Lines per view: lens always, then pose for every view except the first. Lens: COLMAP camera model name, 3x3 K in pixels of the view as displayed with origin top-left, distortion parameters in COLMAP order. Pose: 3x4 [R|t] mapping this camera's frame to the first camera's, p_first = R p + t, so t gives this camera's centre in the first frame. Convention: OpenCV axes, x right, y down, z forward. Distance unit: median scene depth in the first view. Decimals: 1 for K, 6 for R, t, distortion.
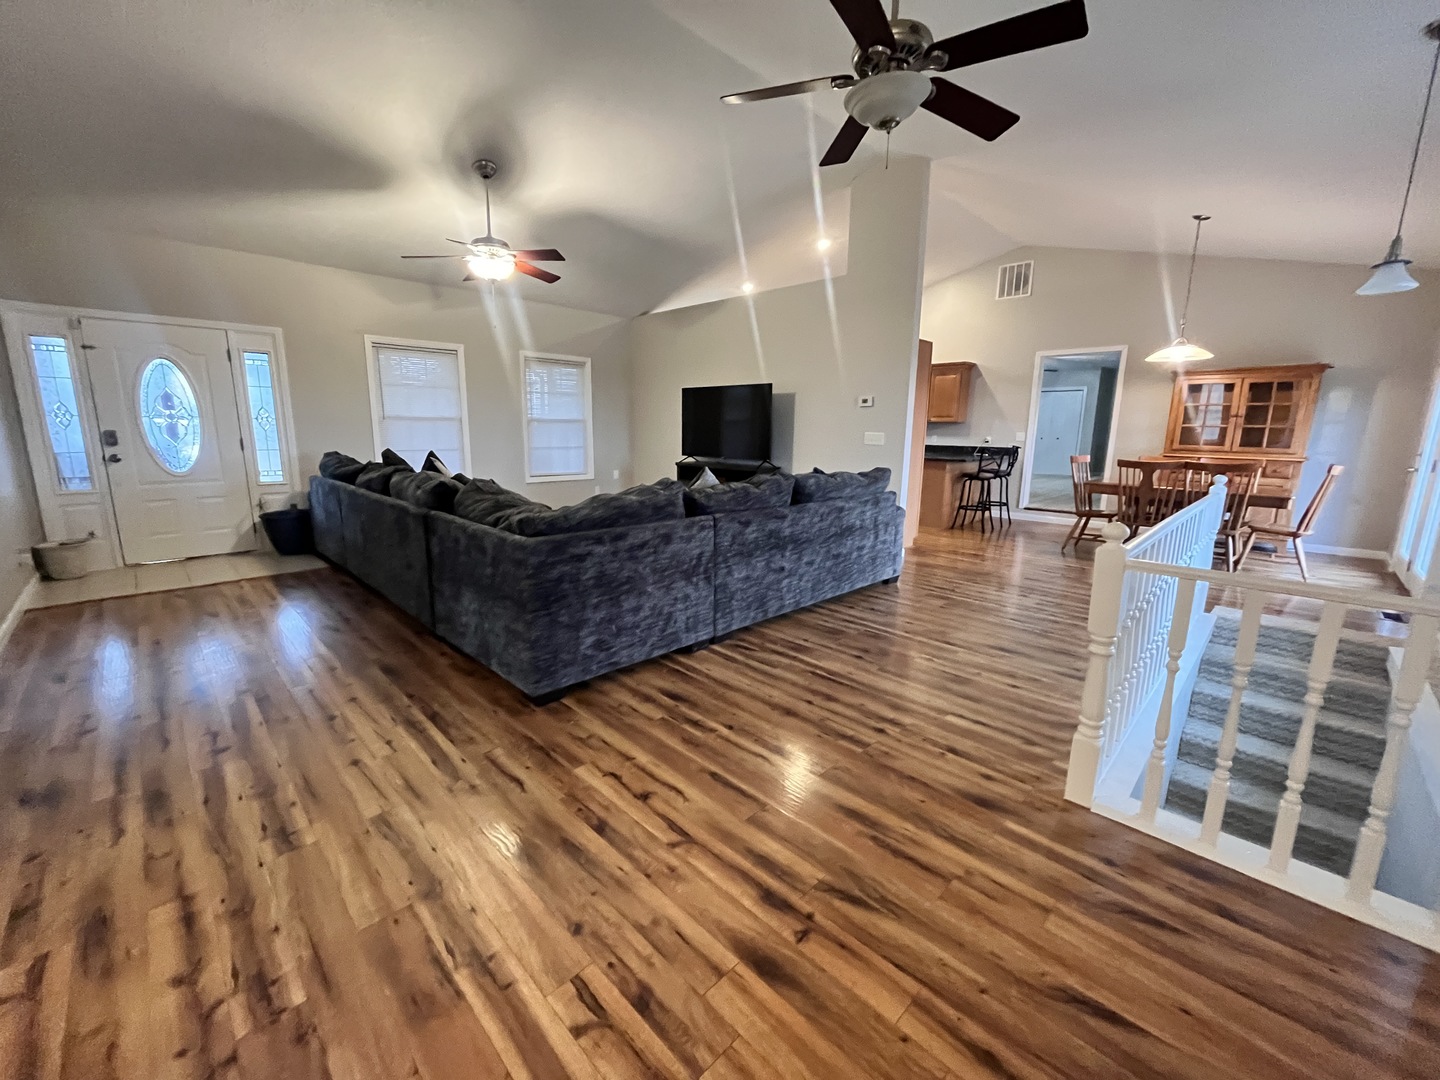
lens RADIAL K [[584.1, 0, 718.6], [0, 584.1, 542.8], [0, 0, 1]] dist [-0.003444, 0.000373]
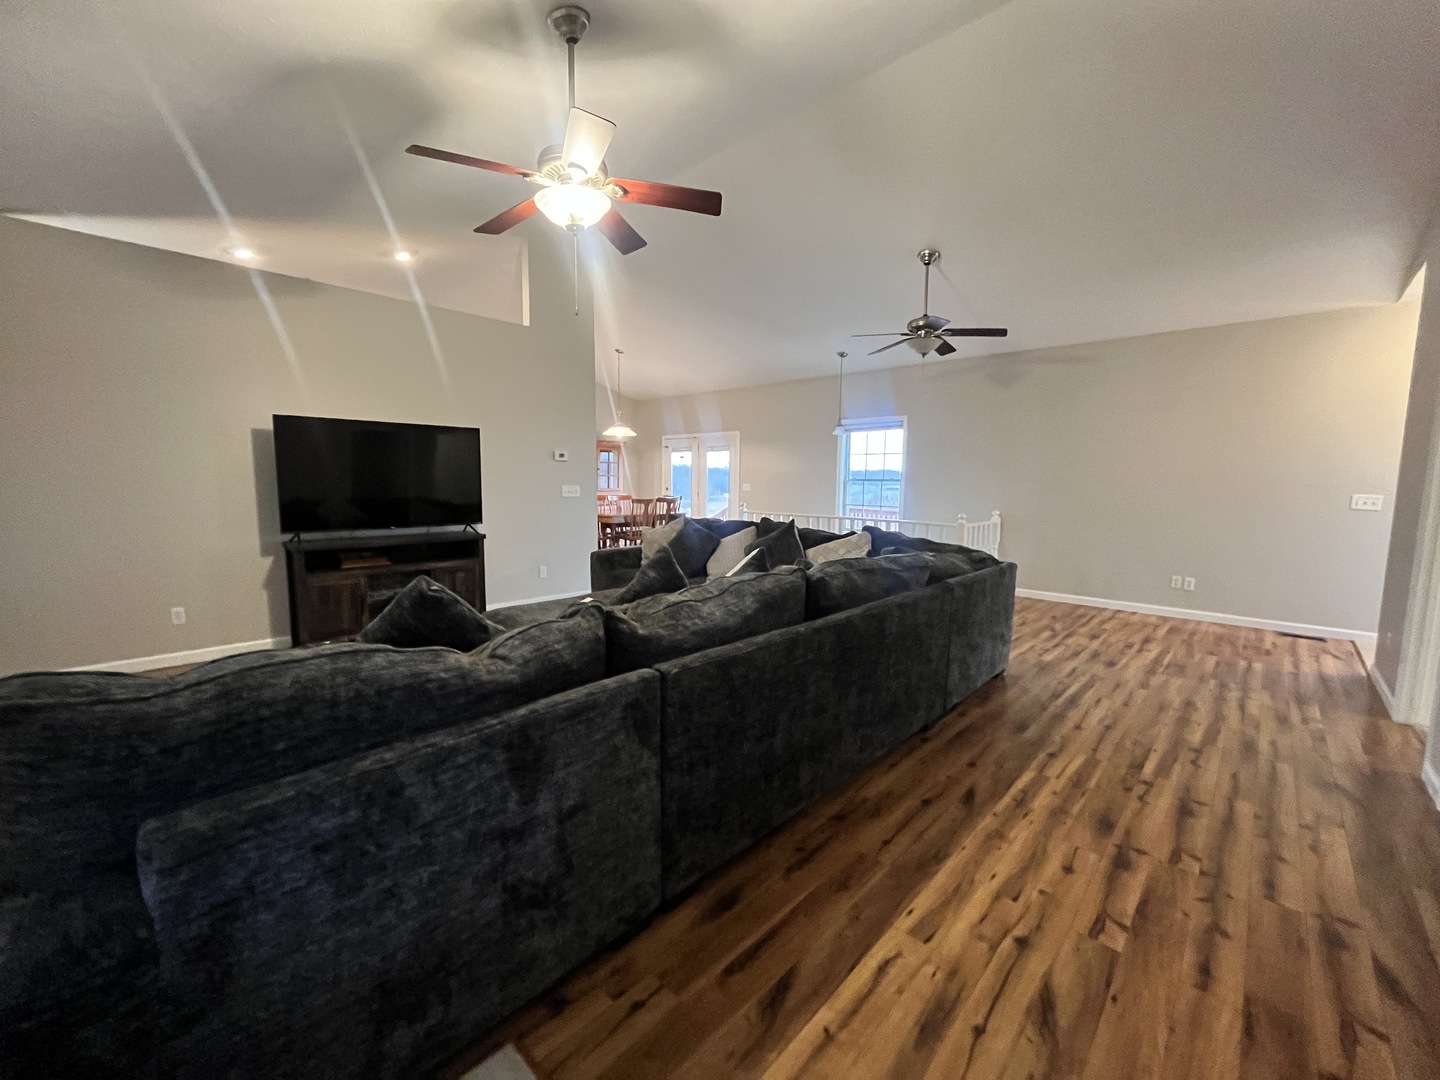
lens RADIAL K [[584.1, 0, 721.1], [0, 584.1, 543.8], [0, 0, 1]] dist [-0.003444, 0.000373]
pose [[-0.037399, -0.121185, 0.991925, -1.413398], [0.185377, 0.974549, 0.126052, -0.298882], [-0.981956, 0.188594, -0.013982, 1.364525]]
